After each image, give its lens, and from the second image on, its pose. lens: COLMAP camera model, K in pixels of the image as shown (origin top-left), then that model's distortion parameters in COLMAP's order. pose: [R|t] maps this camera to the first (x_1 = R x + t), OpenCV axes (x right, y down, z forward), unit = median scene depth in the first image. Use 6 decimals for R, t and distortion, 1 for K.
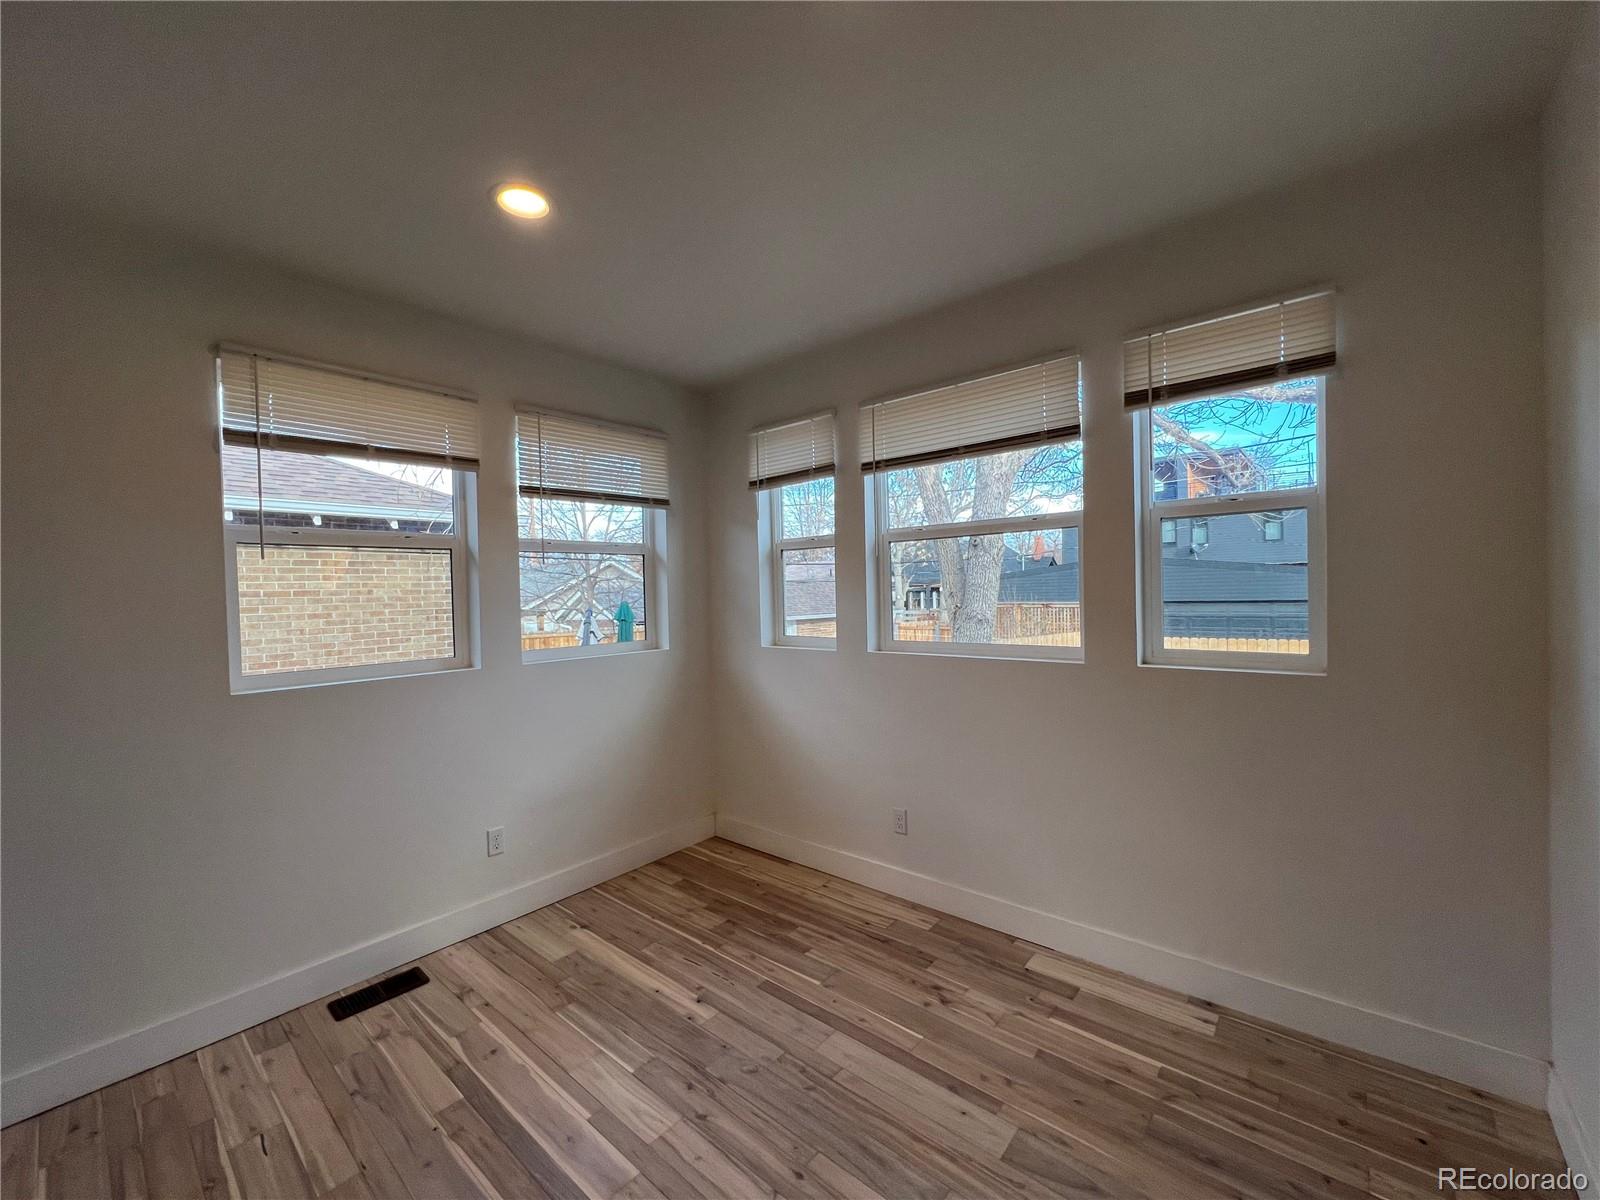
lens RADIAL K [[637.6, 0, 803.1], [0, 637.6, 604.7], [0, 0, 1]] dist [0.000260, -0.000404]
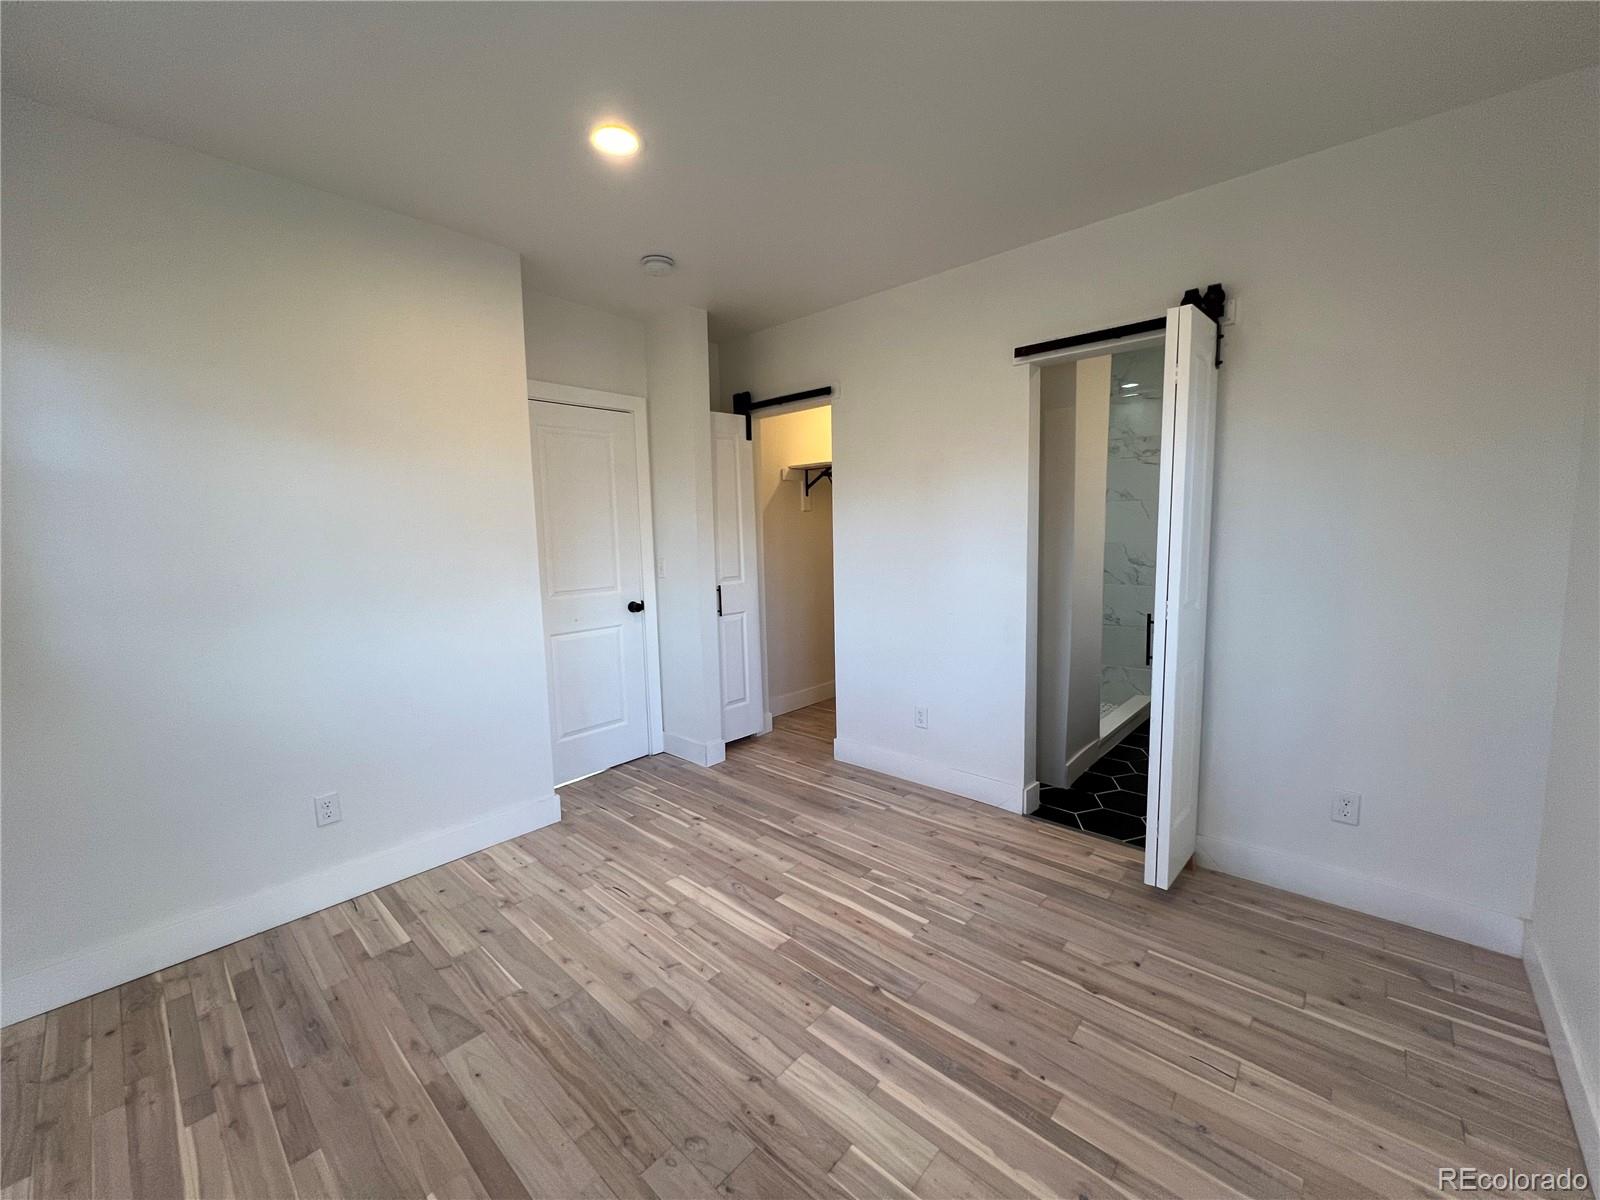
lens RADIAL K [[637.6, 0, 798.3], [0, 637.6, 600.6], [0, 0, 1]] dist [0.000260, -0.000404]
pose [[-0.998501, 0.042963, 0.033921, -0.279570], [0.046784, 0.991507, 0.121348, 0.008278], [-0.028419, 0.122753, -0.992030, 1.802255]]
